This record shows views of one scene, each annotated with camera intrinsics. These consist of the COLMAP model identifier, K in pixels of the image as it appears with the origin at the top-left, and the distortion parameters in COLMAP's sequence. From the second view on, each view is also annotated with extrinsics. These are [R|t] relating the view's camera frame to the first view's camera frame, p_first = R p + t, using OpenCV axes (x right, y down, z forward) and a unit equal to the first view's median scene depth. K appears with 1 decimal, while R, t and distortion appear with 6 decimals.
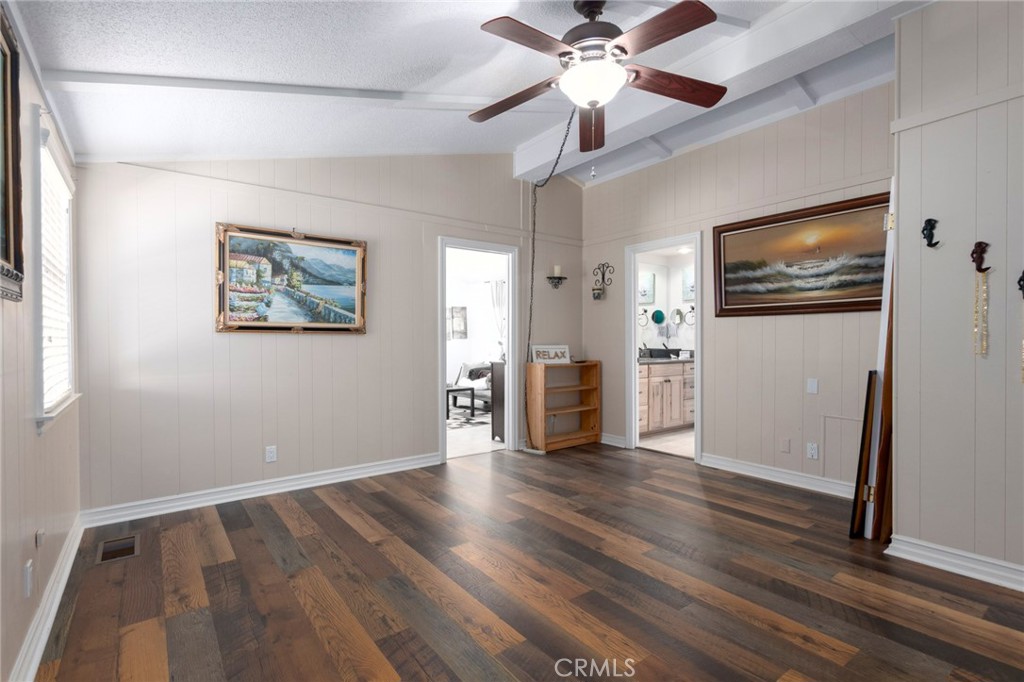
lens RADIAL K [[470.0, 0, 515.2], [0, 470.0, 340.0], [0, 0, 1]] dist [0.008943, -0.004347]
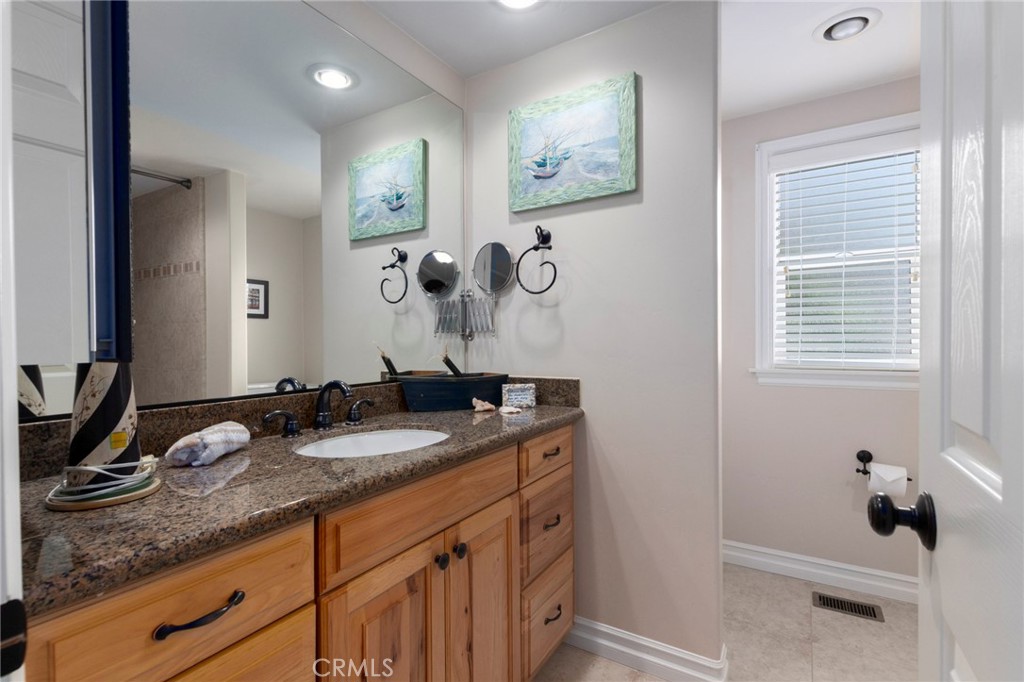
lens RADIAL K [[470.0, 0, 508.0], [0, 470.0, 342.1], [0, 0, 1]] dist [0.008943, -0.004347]
pose [[0.934112, -0.009816, 0.356845, 0.245310], [0.008145, 0.999948, 0.006185, -0.003648], [-0.356887, -0.002871, 0.934143, 0.715377]]
